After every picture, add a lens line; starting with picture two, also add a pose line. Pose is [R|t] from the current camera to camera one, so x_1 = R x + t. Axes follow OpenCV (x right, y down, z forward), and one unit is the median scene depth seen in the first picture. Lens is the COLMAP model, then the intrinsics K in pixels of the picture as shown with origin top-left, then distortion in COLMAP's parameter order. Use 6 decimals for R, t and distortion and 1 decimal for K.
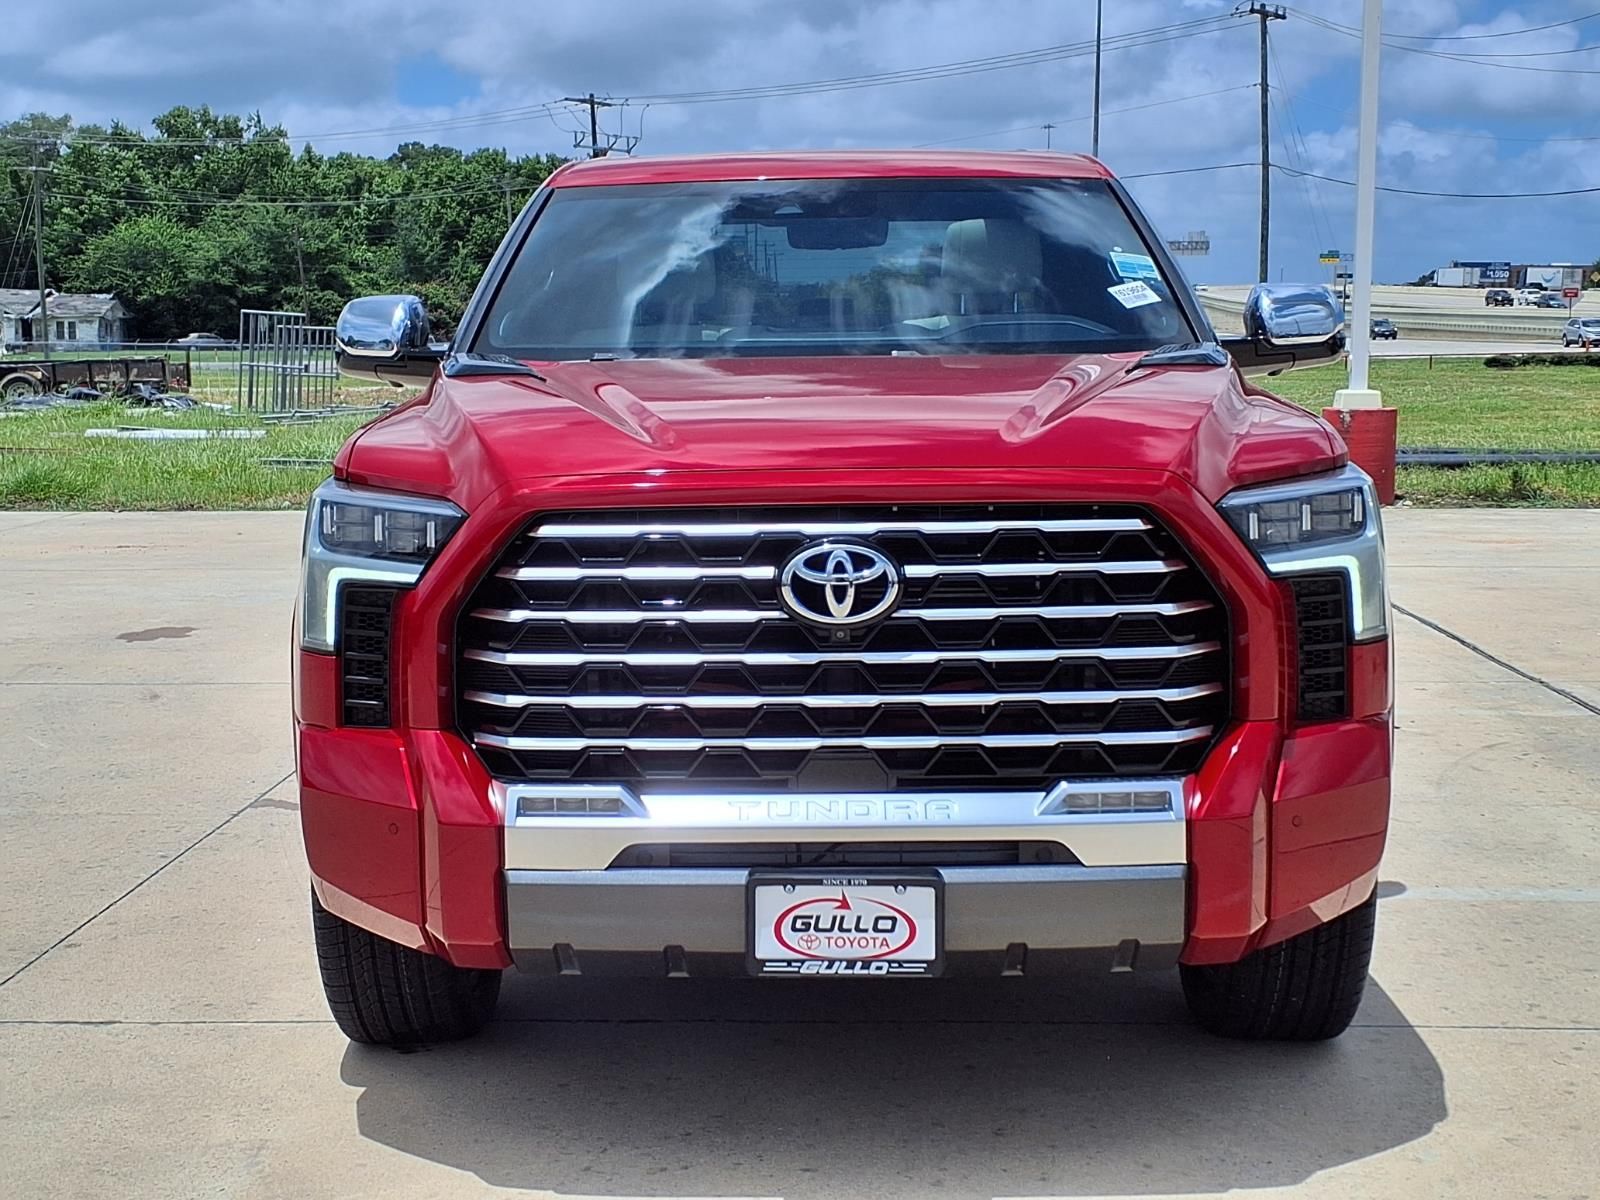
lens RADIAL K [[2324.9, 0, 749.9], [0, 2324.9, 599.2], [0, 0, 1]] dist [0.220522, -0.631024]
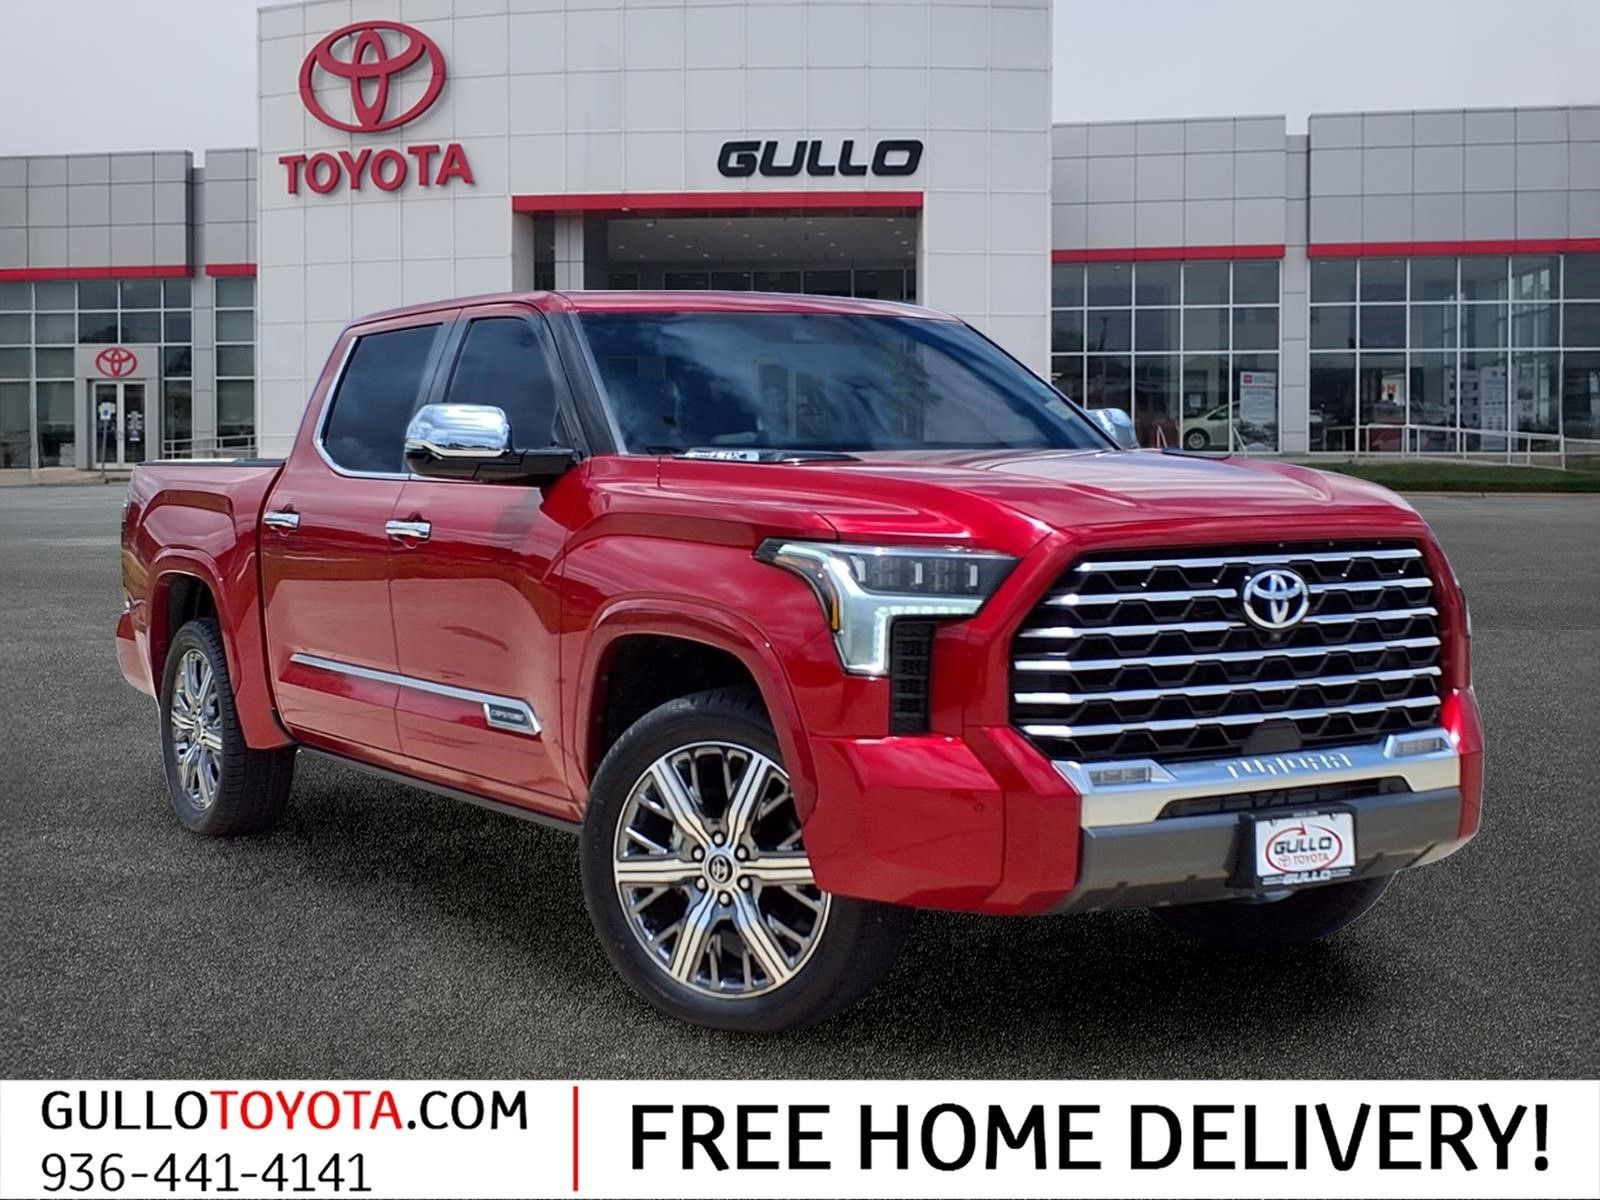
lens RADIAL K [[2324.9, 0, 749.9], [0, 2324.9, 599.2], [0, 0, 1]] dist [0.220522, -0.631024]
pose [[0.844451, -0.028667, 0.534865, -0.958542], [0.061084, 0.997206, -0.042993, 0.033678], [-0.532138, 0.068977, 0.843843, -0.005372]]
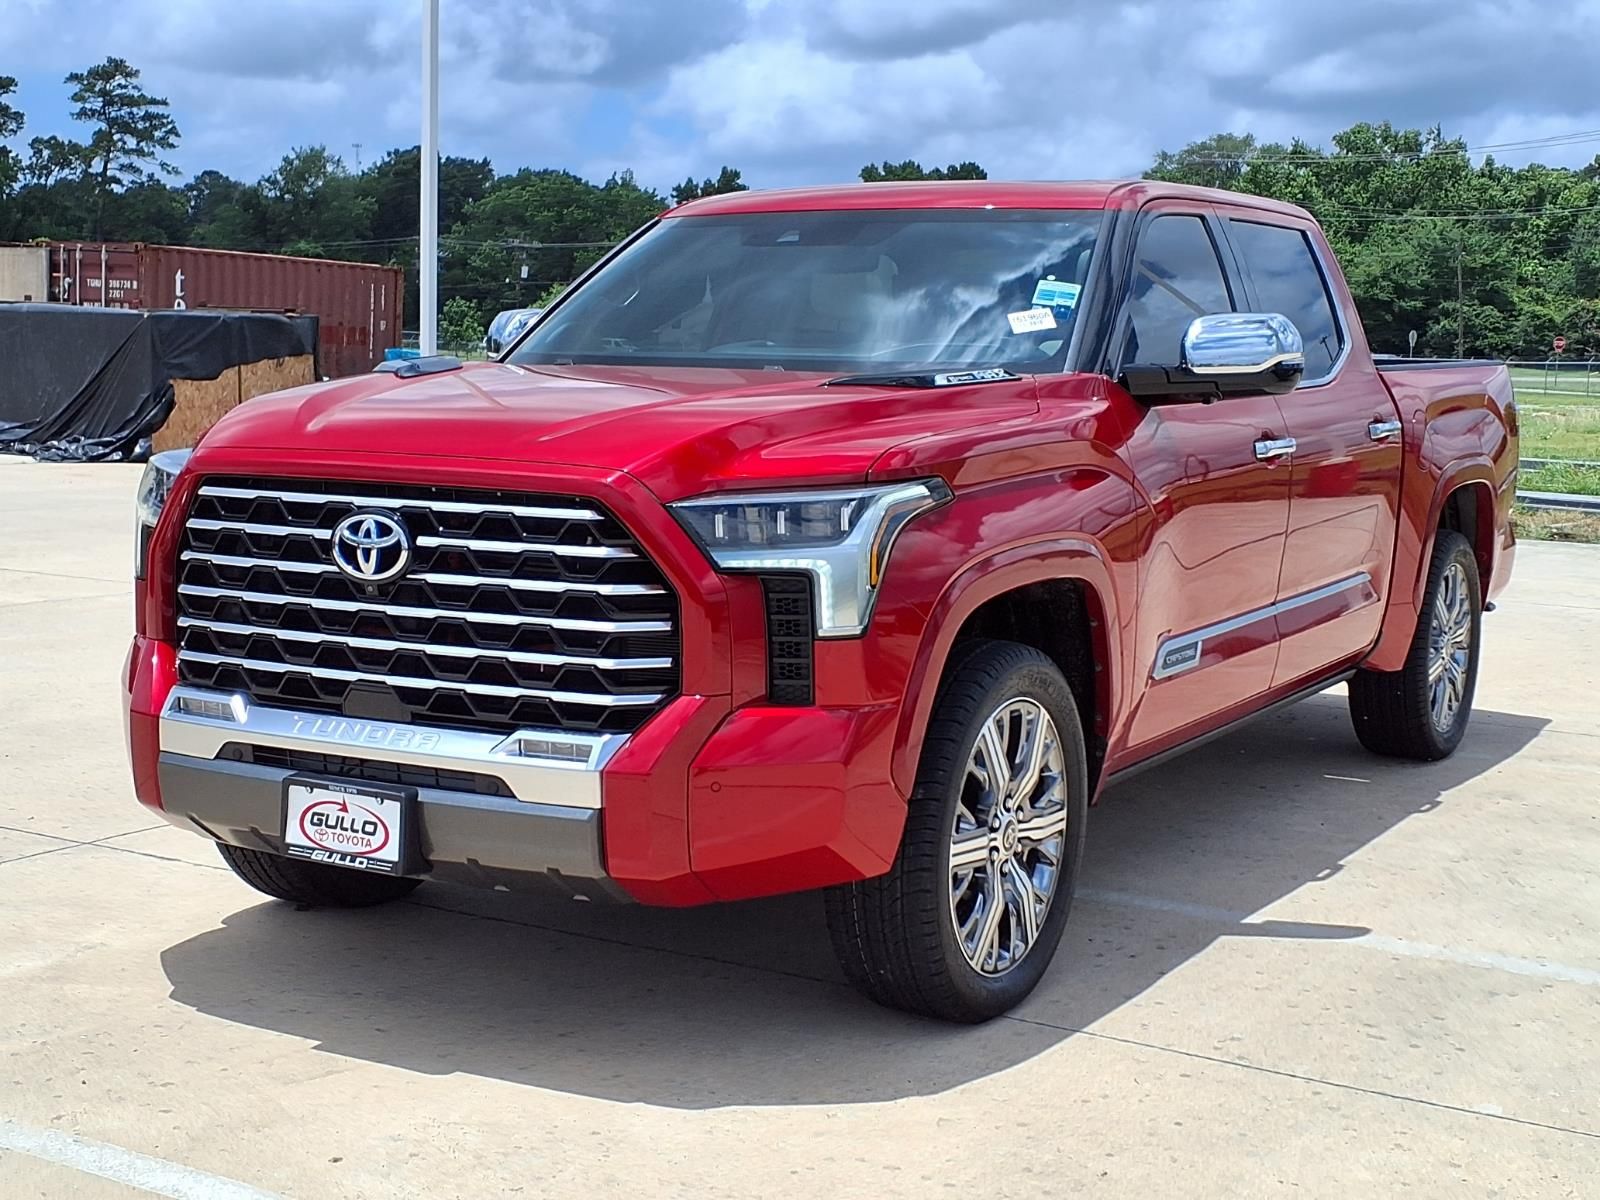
lens RADIAL K [[2324.9, 0, 749.9], [0, 2324.9, 599.2], [0, 0, 1]] dist [0.220522, -0.631024]
pose [[0.866732, 0.080215, -0.492281, 0.809617], [-0.083152, 0.996409, 0.015960, -0.015368], [0.491794, 0.027101, 0.870290, 0.031843]]
